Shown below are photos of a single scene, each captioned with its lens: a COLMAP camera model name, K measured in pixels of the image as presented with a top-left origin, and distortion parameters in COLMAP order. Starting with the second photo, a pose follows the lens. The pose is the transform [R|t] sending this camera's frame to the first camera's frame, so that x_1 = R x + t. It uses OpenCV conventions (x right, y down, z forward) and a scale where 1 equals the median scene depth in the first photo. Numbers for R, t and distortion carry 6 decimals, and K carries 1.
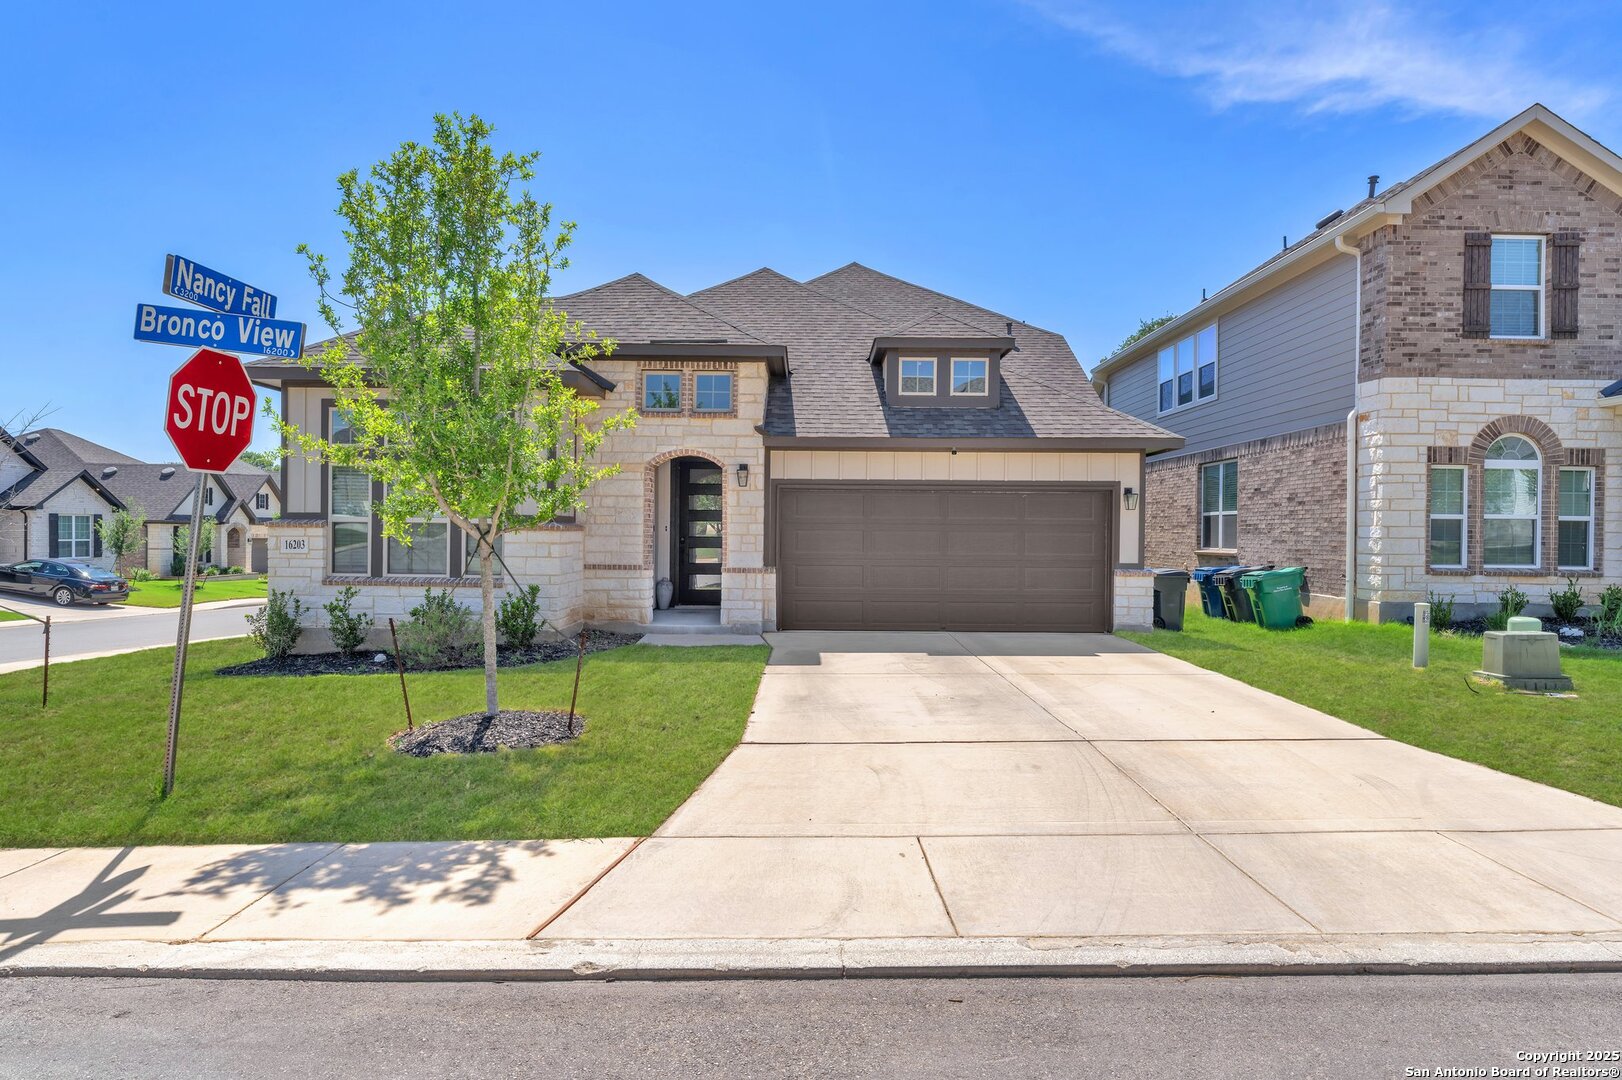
lens RADIAL K [[873.0, 0, 801.3], [0, 873.0, 542.0], [0, 0, 1]] dist [0.002051, -0.000291]
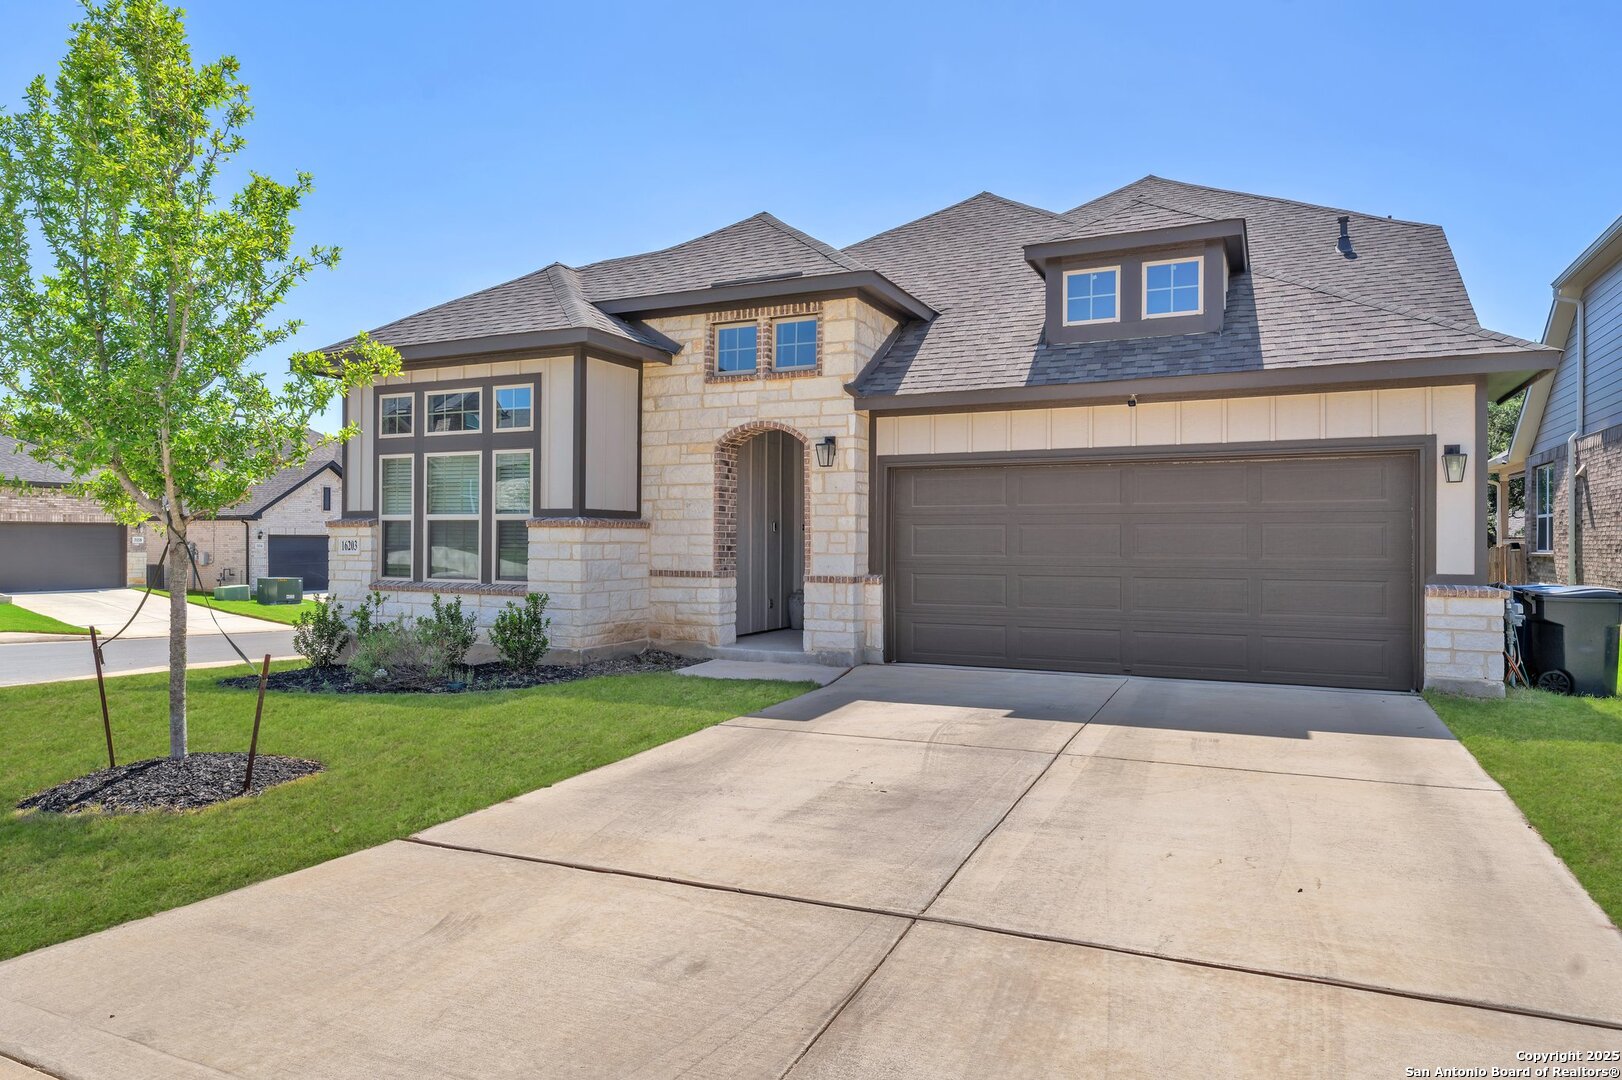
lens RADIAL K [[957.6, 0, 831.2], [0, 957.6, 541.6], [0, 0, 1]] dist [0.001947, 0.004187]
pose [[0.911730, -0.006328, -0.410741, 0.268877], [0.000090, 0.999884, -0.015205, 0.012570], [0.410790, 0.013826, 0.911625, 0.256878]]
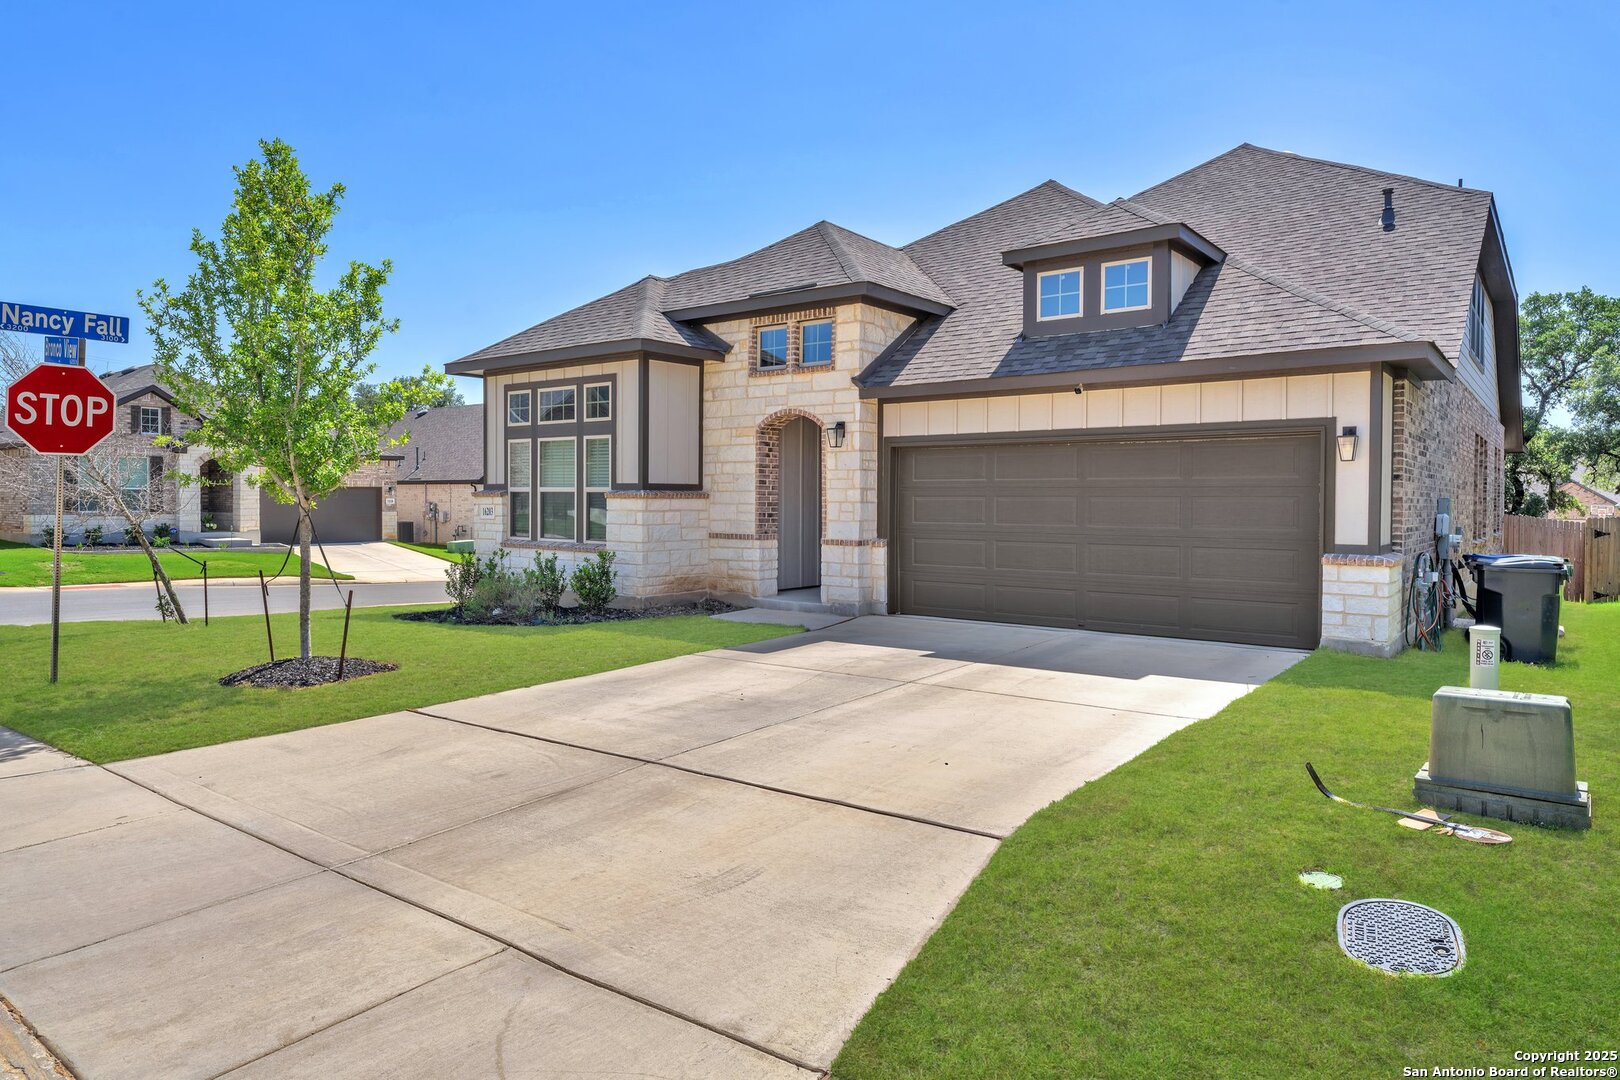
lens RADIAL K [[968.8, 0, 849.2], [0, 968.8, 518.2], [0, 0, 1]] dist [0.000366, -0.000681]
pose [[0.804754, 0.006097, -0.593577, 0.519217], [-0.004083, 0.999980, 0.004734, 0.003257], [0.593595, -0.001386, 0.804763, 0.218795]]
